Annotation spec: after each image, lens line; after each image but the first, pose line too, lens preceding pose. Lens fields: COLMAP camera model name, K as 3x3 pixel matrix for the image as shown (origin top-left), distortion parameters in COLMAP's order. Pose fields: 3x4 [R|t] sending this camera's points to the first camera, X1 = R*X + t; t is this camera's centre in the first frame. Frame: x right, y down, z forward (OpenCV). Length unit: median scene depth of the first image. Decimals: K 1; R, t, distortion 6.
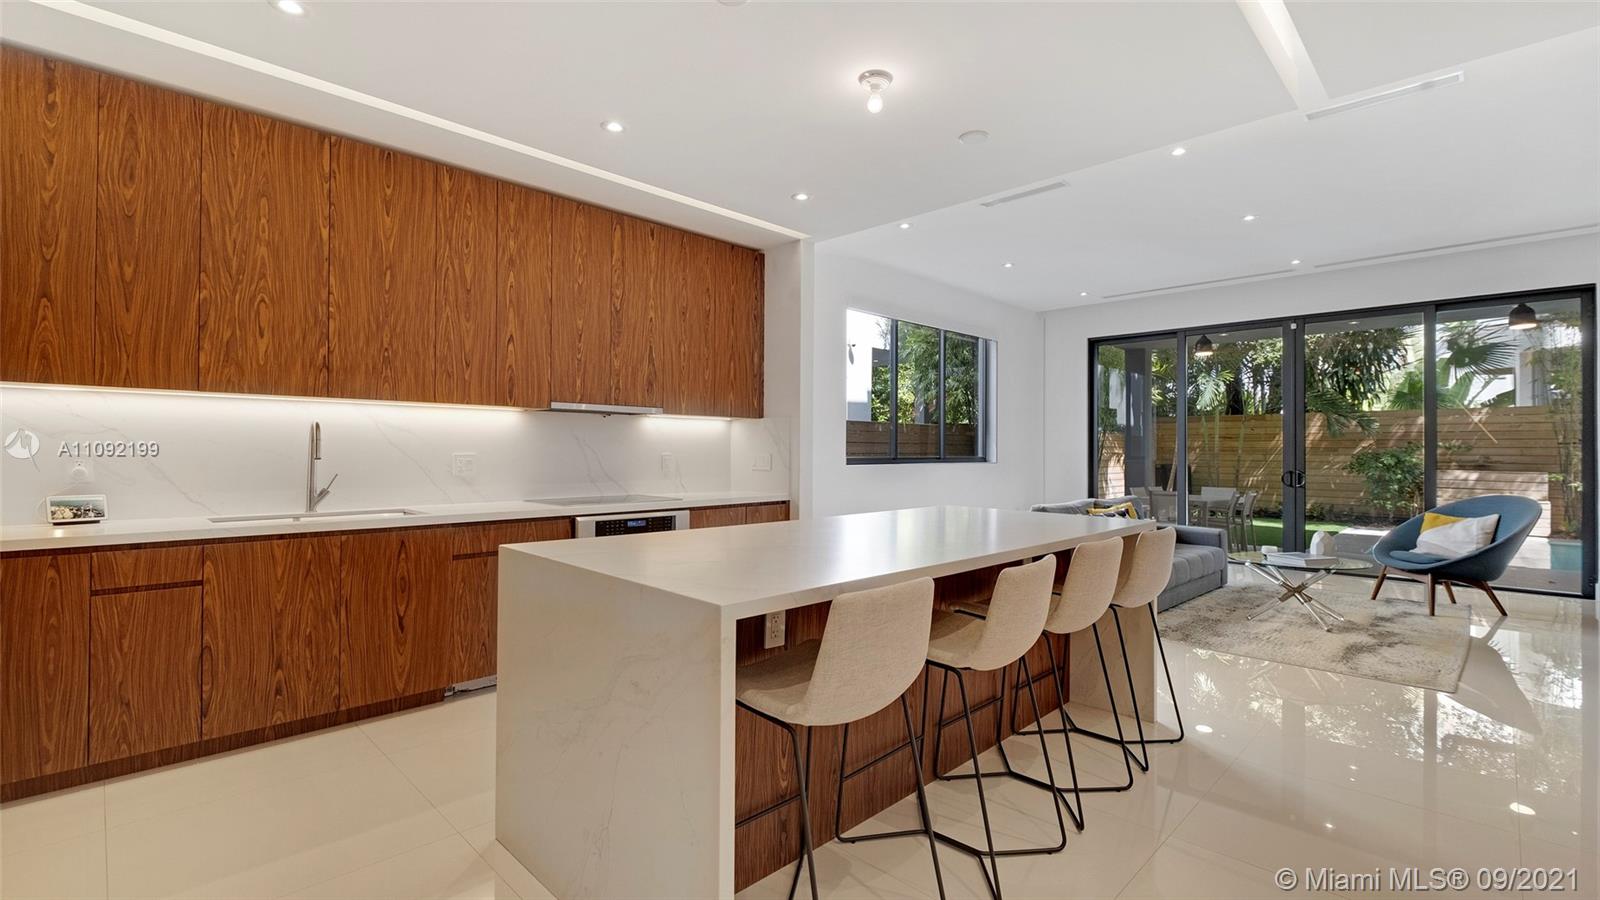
lens RADIAL K [[707.0, 0, 800.8], [0, 707.0, 439.1], [0, 0, 1]] dist [0.004938, -0.005363]
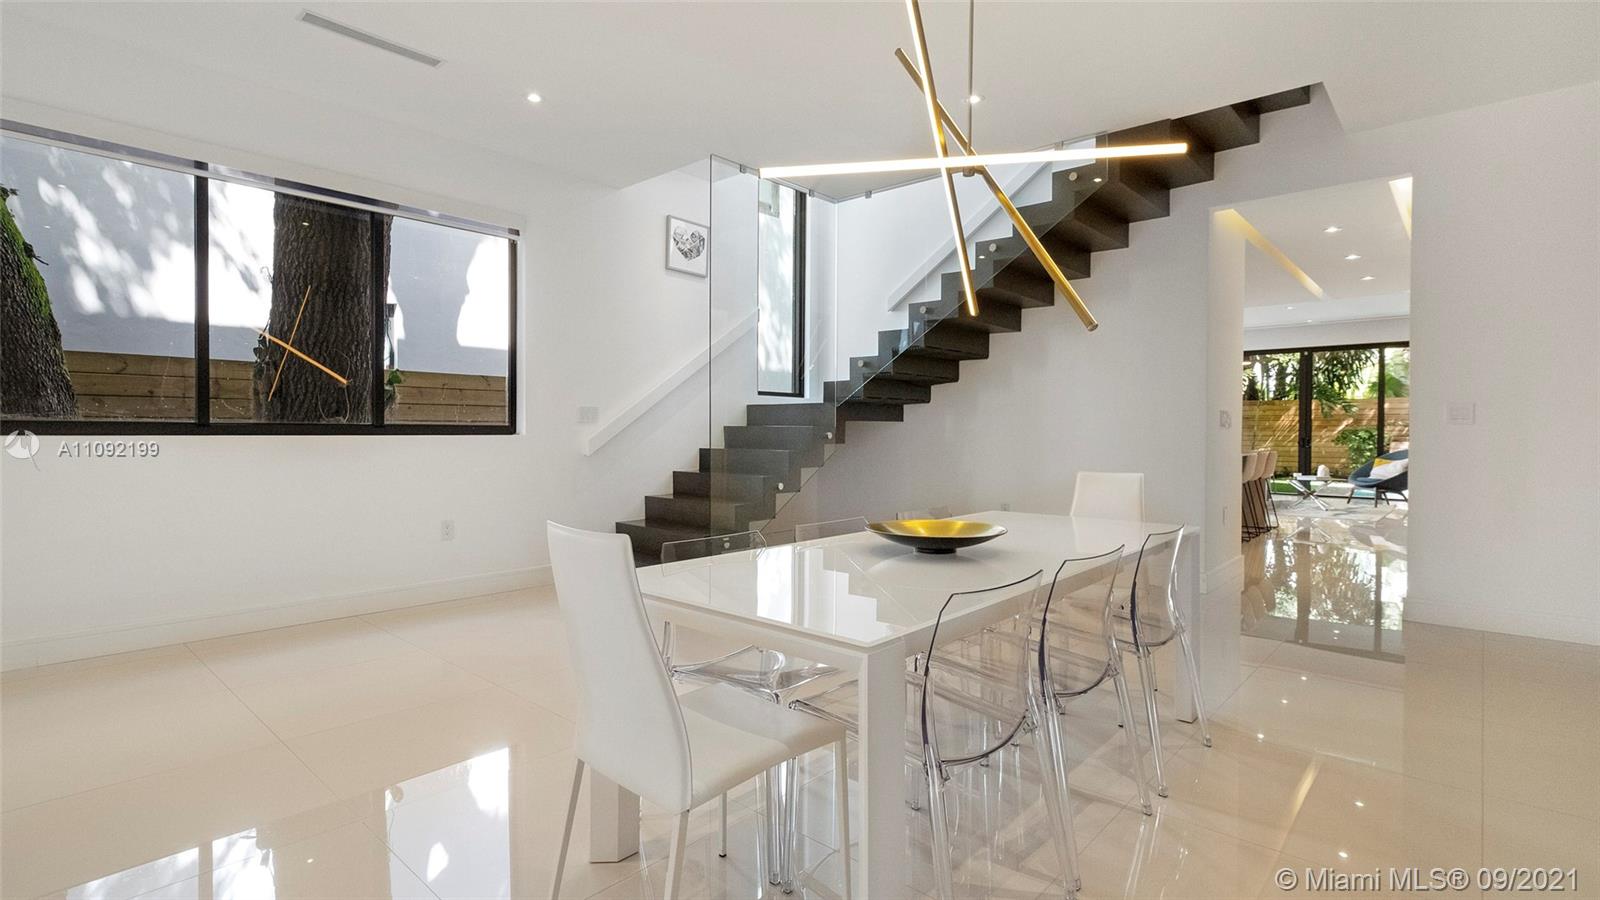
lens RADIAL K [[761.6, 0, 803.3], [0, 761.6, 427.4], [0, 0, 1]] dist [0.016837, -0.001367]
pose [[0.998380, 0.010518, 0.055921, -0.955179], [-0.011724, 0.999705, 0.021276, -0.010020], [-0.055681, -0.021897, 0.998208, -1.206154]]
